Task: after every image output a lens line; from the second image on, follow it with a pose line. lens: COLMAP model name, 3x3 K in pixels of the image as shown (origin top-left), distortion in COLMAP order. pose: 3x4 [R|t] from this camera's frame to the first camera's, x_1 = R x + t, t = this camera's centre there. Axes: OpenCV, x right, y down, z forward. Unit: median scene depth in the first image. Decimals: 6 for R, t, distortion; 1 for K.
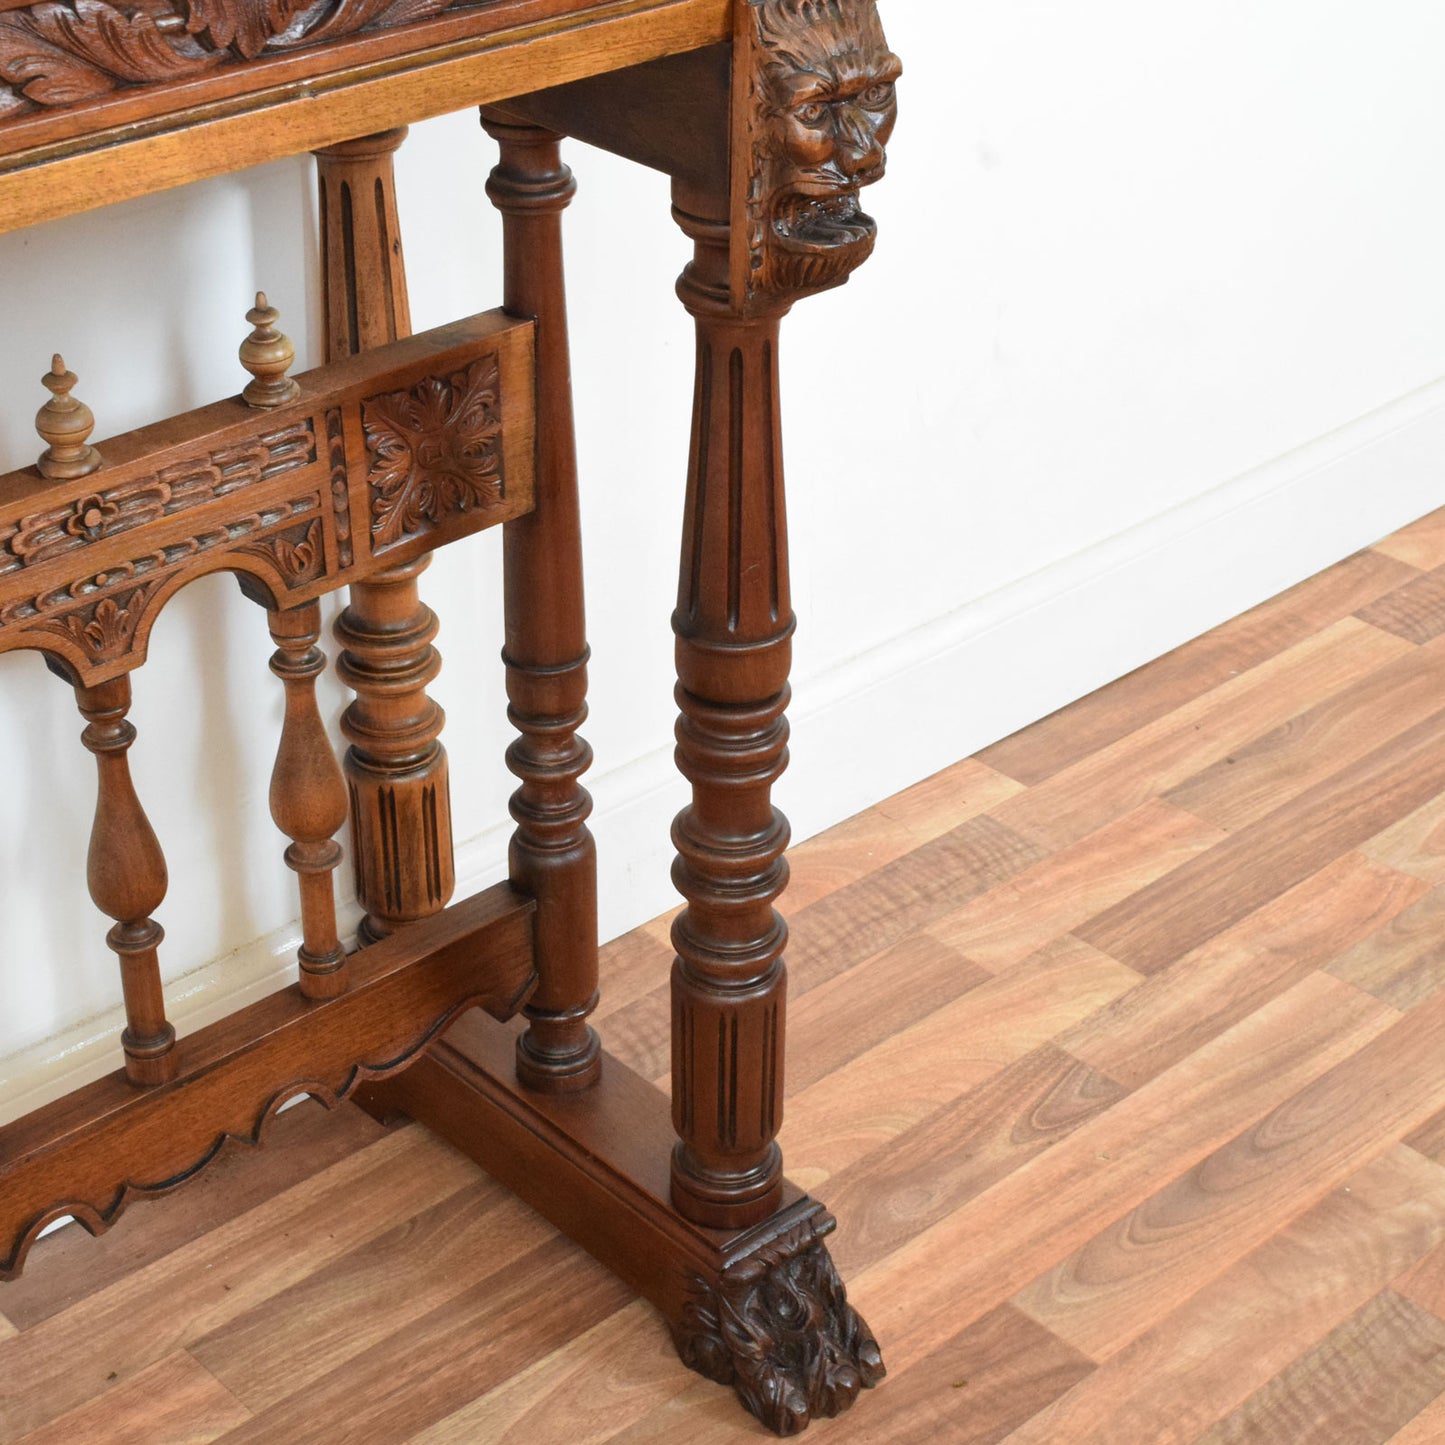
lens RADIAL K [[2658.0, 0, 717.9], [0, 2658.0, 724.5], [0, 0, 1]] dist [-0.021611, -0.085367]
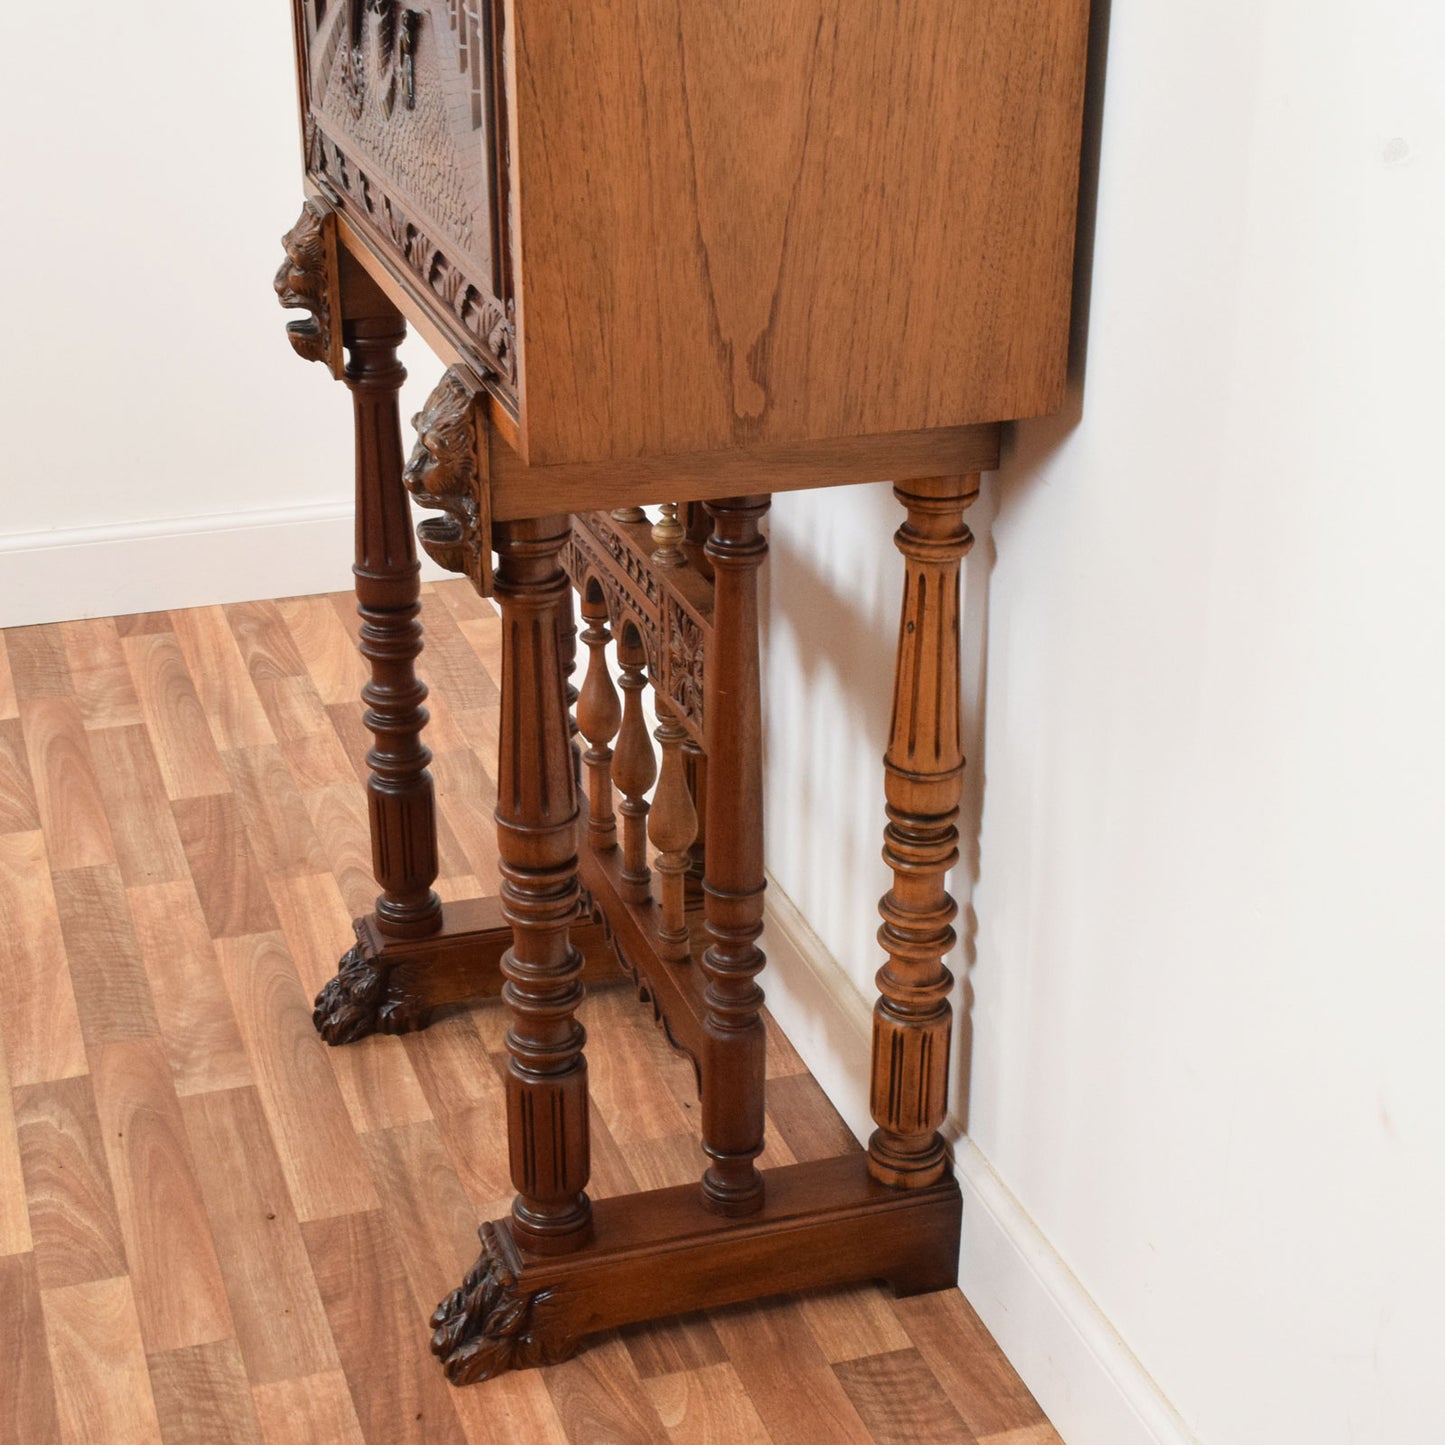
lens RADIAL K [[2494.8, 0, 704.8], [0, 2494.8, 863.5], [0, 0, 1]] dist [-0.030419, -0.006510]
pose [[-0.419284, 0.411646, -0.809165, 1.158852], [-0.469038, 0.664904, 0.581297, -0.917045], [0.777306, 0.623258, -0.085706, 1.288442]]
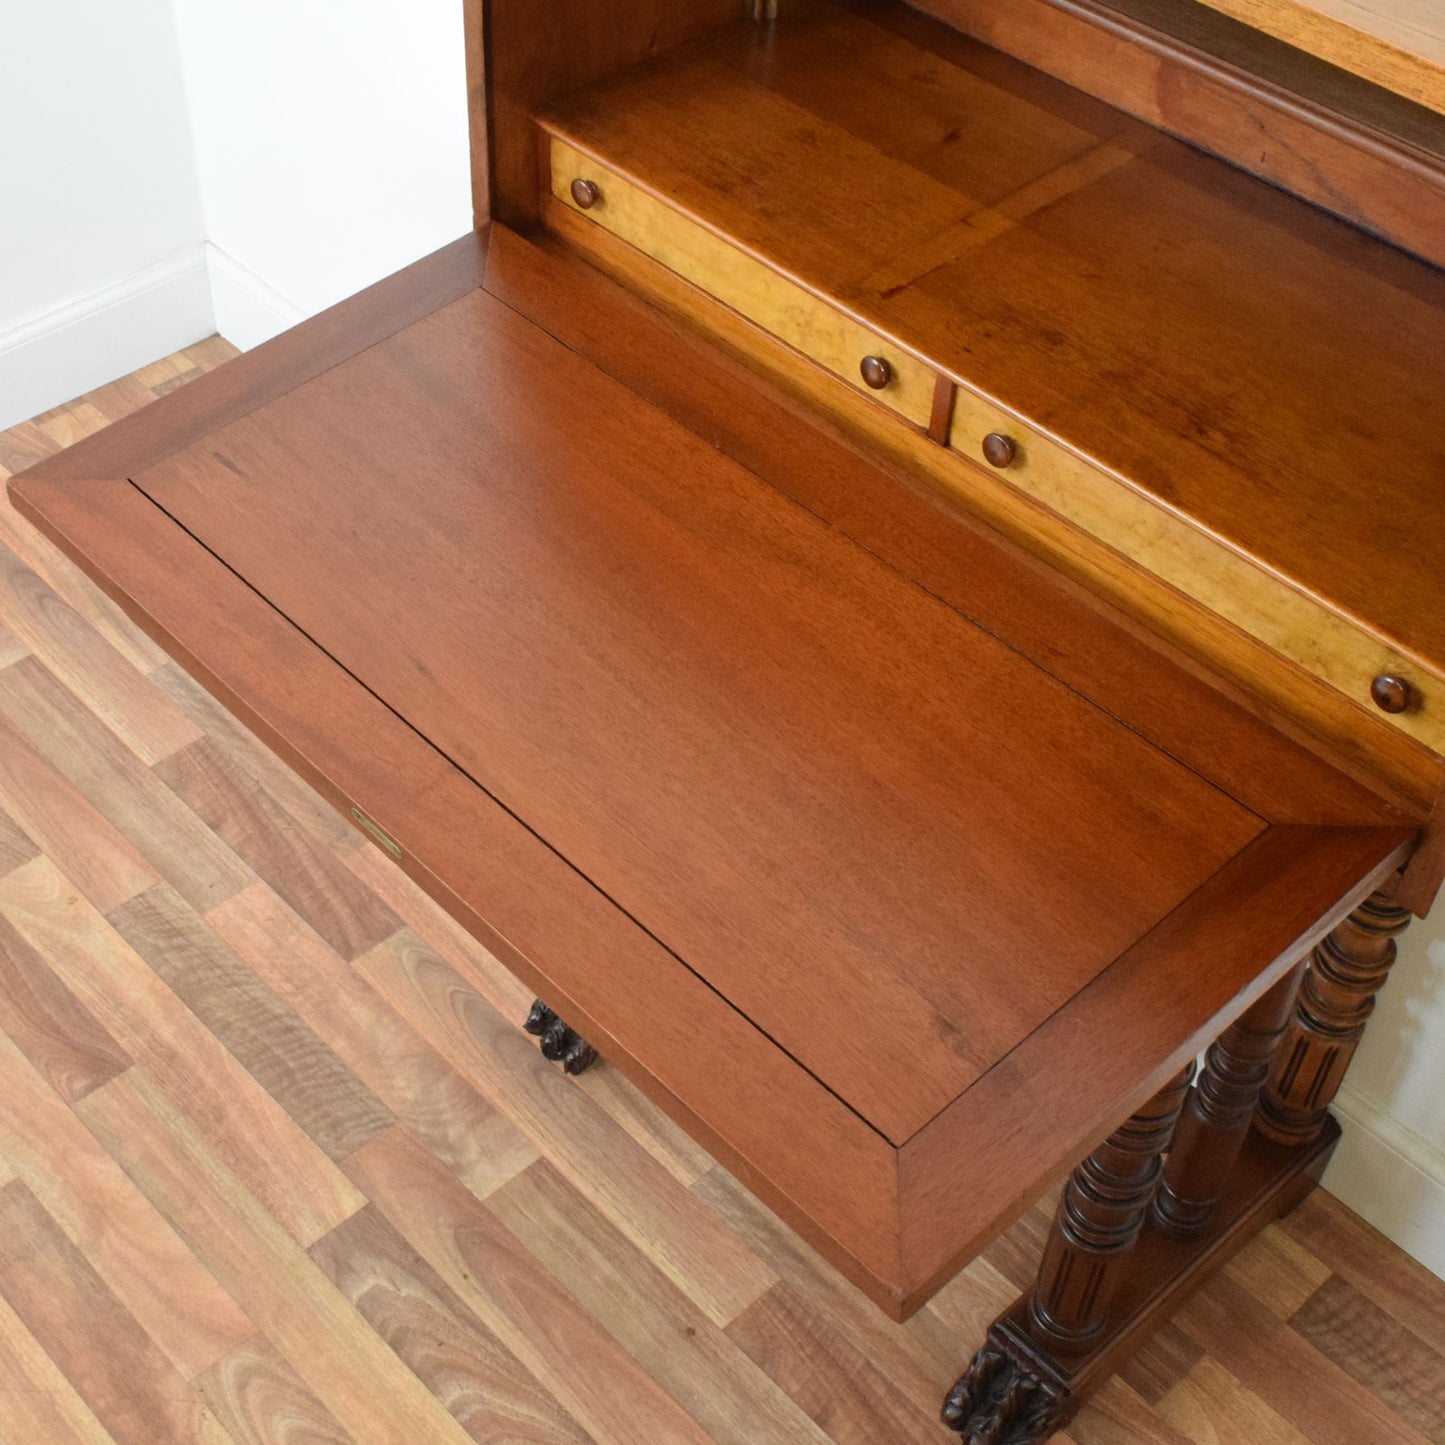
lens RADIAL K [[2114.3, 0, 642.2], [0, 2114.3, 728.5], [0, 0, 1]] dist [-0.014983, -0.017415]
pose [[-0.005307, 0.715864, -0.698220, 0.697287], [-0.530567, 0.589831, 0.608768, -0.715677], [0.847627, 0.373683, 0.376683, 0.315870]]
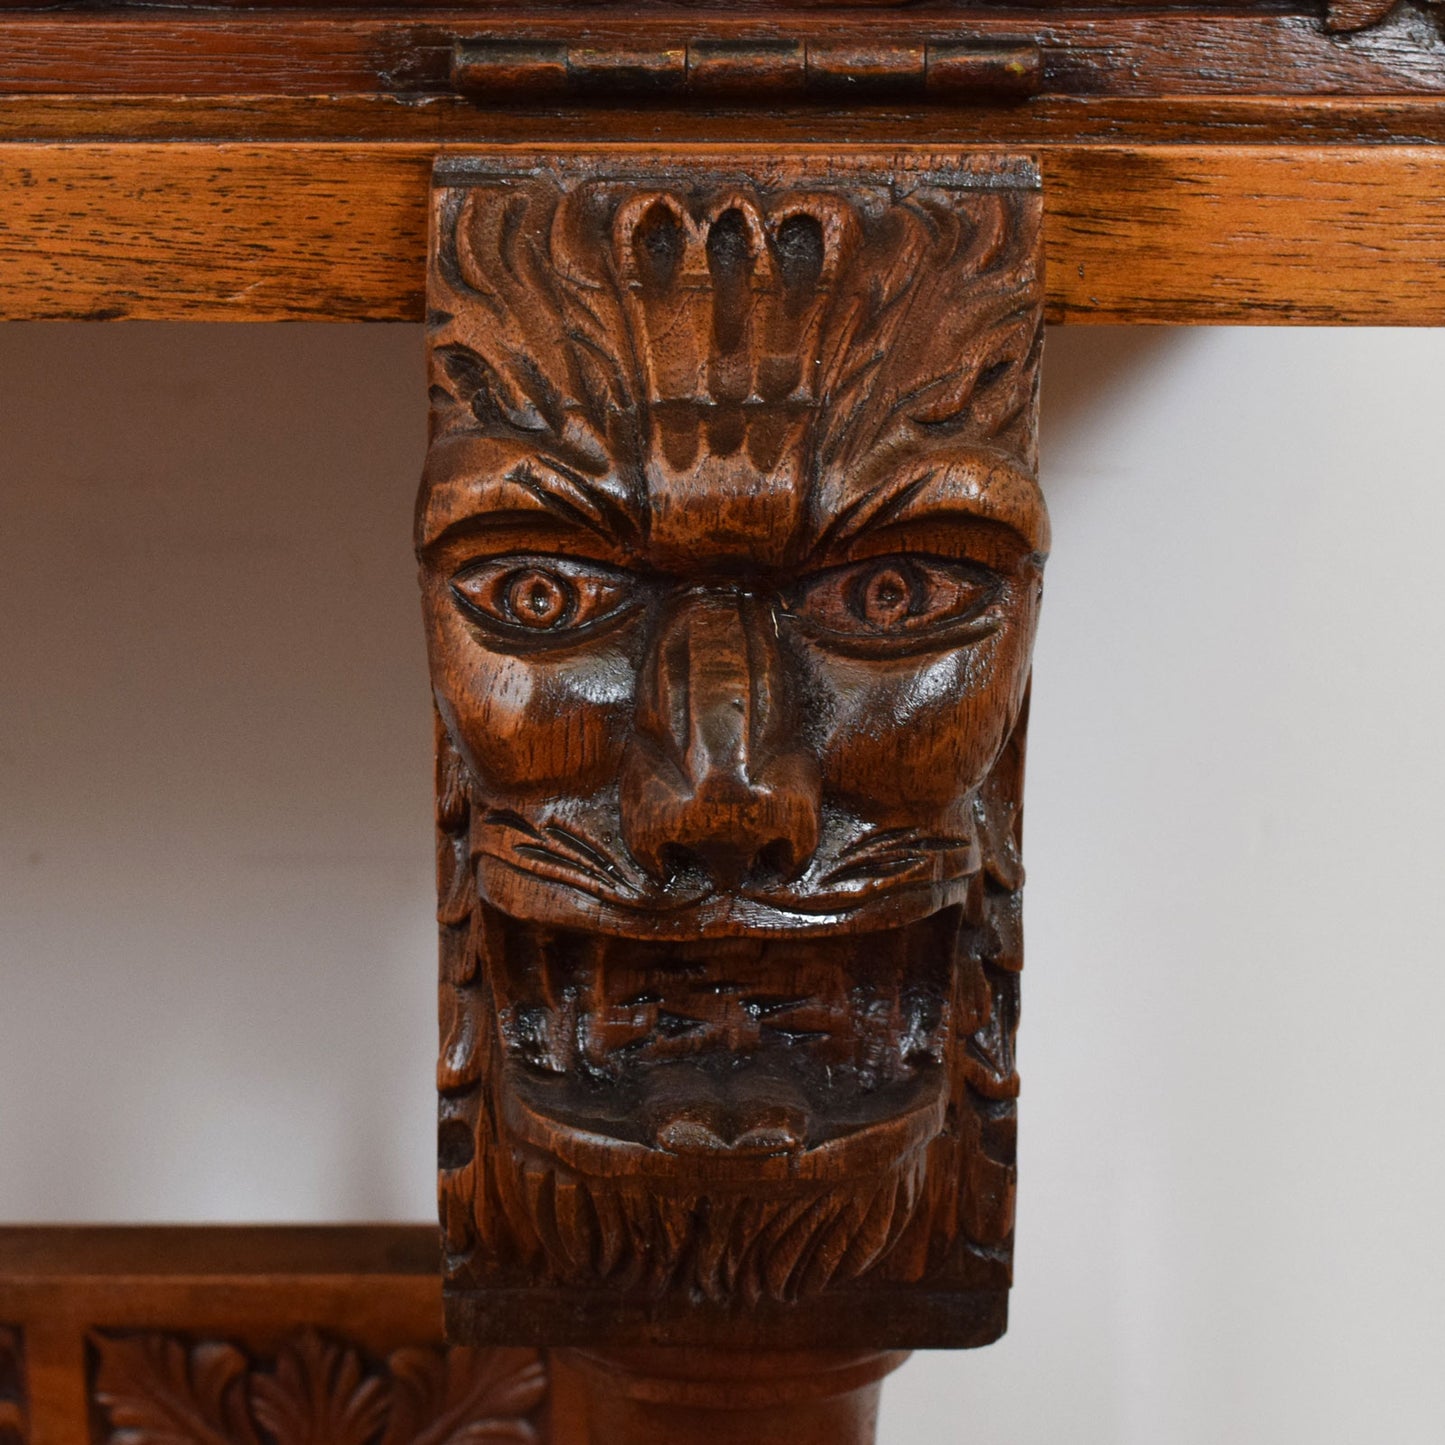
lens RADIAL K [[3118.9, 0, 723.2], [0, 3118.9, 722.4], [0, 0, 1]] dist [-0.001824, -0.254535]
pose [[0.727059, 0.134804, -0.673211, 0.228845], [-0.350585, 0.915959, -0.195214, -0.151722], [0.590318, 0.377950, 0.713217, 0.727385]]
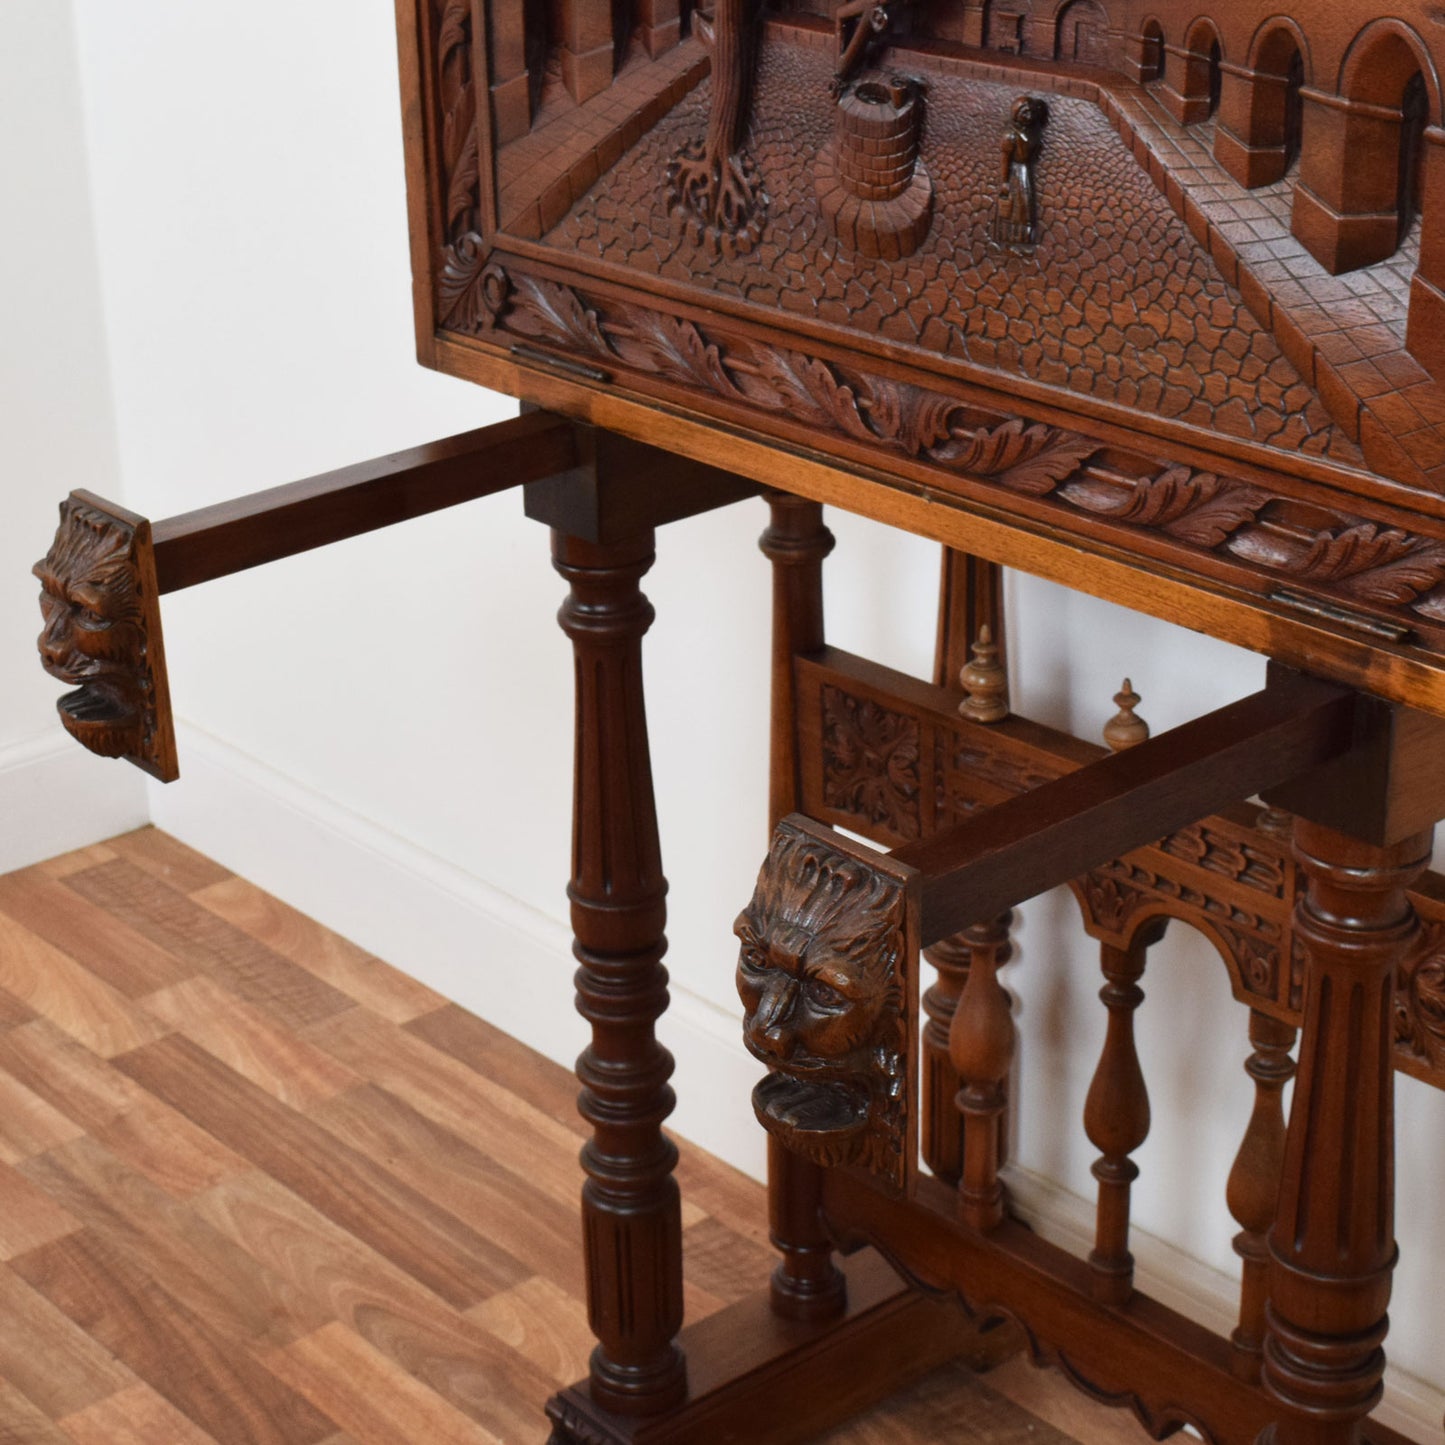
lens RADIAL K [[3010.2, 0, 637.3], [0, 3010.2, 719.2], [0, 0, 1]] dist [-0.045265, 0.030069]
pose [[-0.048787, 0.392297, -0.918544, 1.015157], [-0.488902, 0.792557, 0.364457, -0.499493], [0.870973, 0.466859, 0.153128, 0.556118]]
